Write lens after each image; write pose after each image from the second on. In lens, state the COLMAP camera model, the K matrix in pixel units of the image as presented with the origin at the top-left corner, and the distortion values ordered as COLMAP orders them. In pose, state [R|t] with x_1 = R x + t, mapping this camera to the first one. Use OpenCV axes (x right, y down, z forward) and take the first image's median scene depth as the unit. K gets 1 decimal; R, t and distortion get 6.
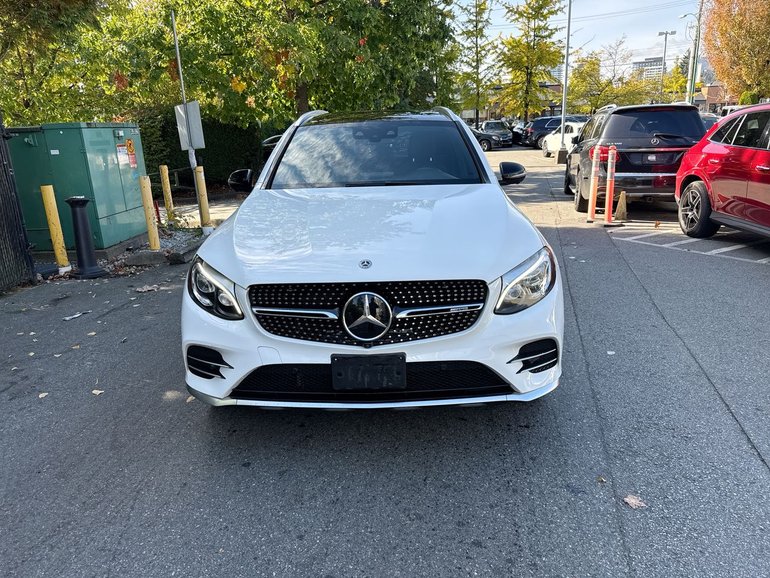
lens RADIAL K [[547.6, 0, 381.3], [0, 547.6, 292.9], [0, 0, 1]] dist [-0.000499, -0.000982]
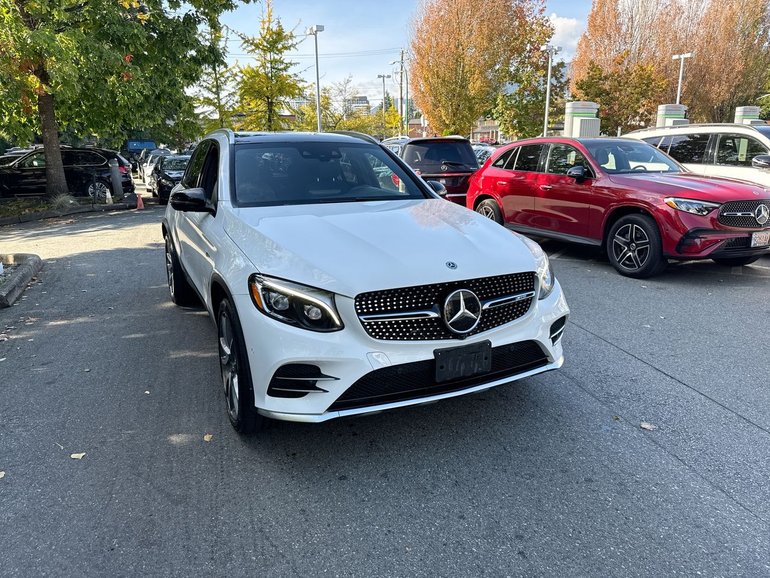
lens RADIAL K [[552.2, 0, 383.0], [0, 552.2, 284.2], [0, 0, 1]] dist [0.003969, -0.008198]
pose [[0.885583, -0.083827, 0.456855, -0.236627], [0.112337, 0.993034, -0.035548, 0.003430], [-0.450692, 0.082802, 0.888831, 0.019447]]
